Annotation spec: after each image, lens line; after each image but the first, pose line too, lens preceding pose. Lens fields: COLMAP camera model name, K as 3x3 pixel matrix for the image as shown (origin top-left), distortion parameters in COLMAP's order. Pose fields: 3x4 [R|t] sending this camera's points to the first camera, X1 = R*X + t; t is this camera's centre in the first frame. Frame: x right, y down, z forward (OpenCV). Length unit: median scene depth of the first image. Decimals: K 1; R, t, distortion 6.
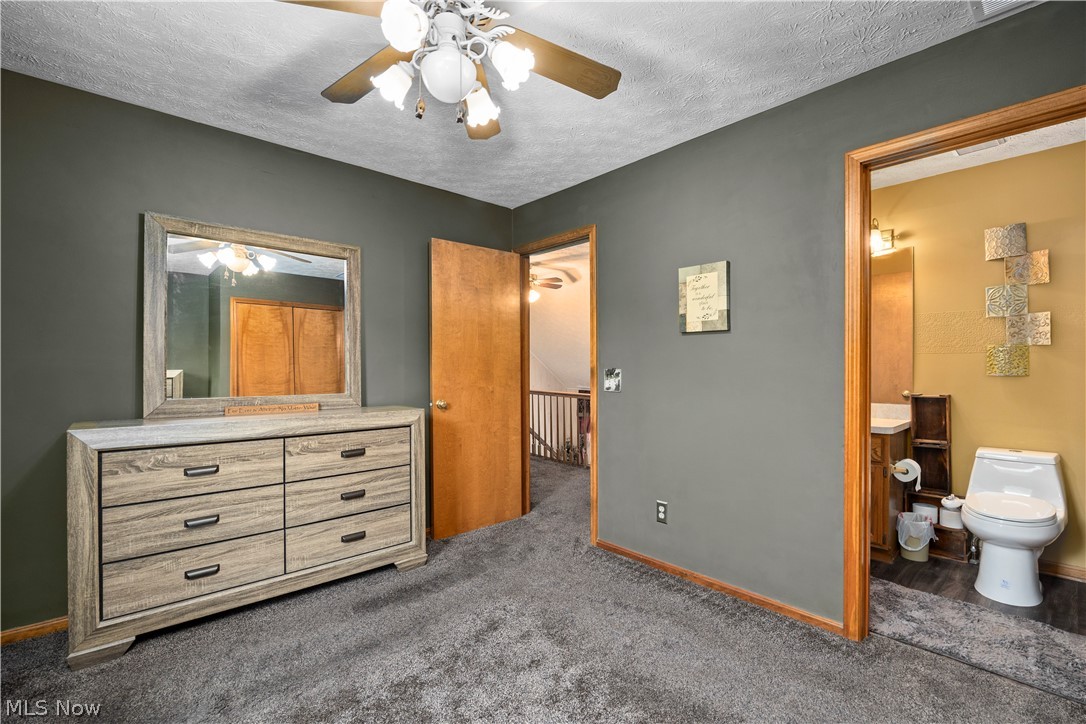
lens RADIAL K [[489.3, 0, 541.2], [0, 489.3, 368.0], [0, 0, 1]] dist [-0.002037, 0.000122]
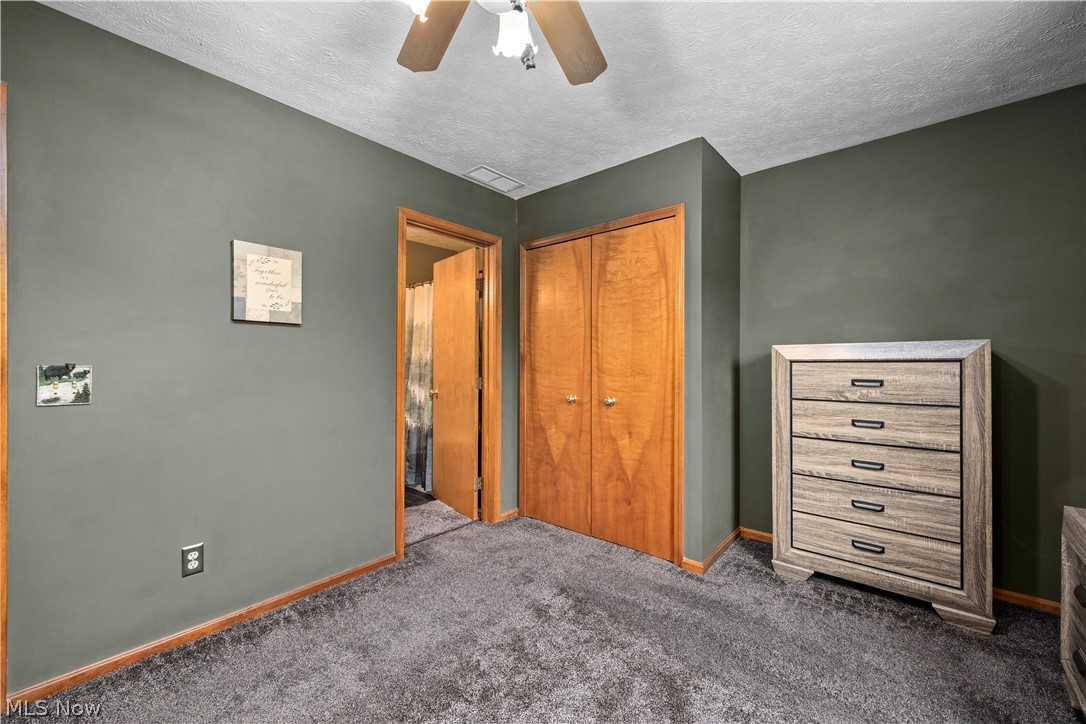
lens RADIAL K [[432.1, 0, 540.8], [0, 432.1, 358.6], [0, 0, 1]] dist [0.001700, -0.000020]
pose [[-0.127850, 0.009655, 0.991747, -0.501860], [0.000721, 0.999953, -0.009642, -0.000784], [-0.991793, -0.000517, -0.127851, 0.608774]]
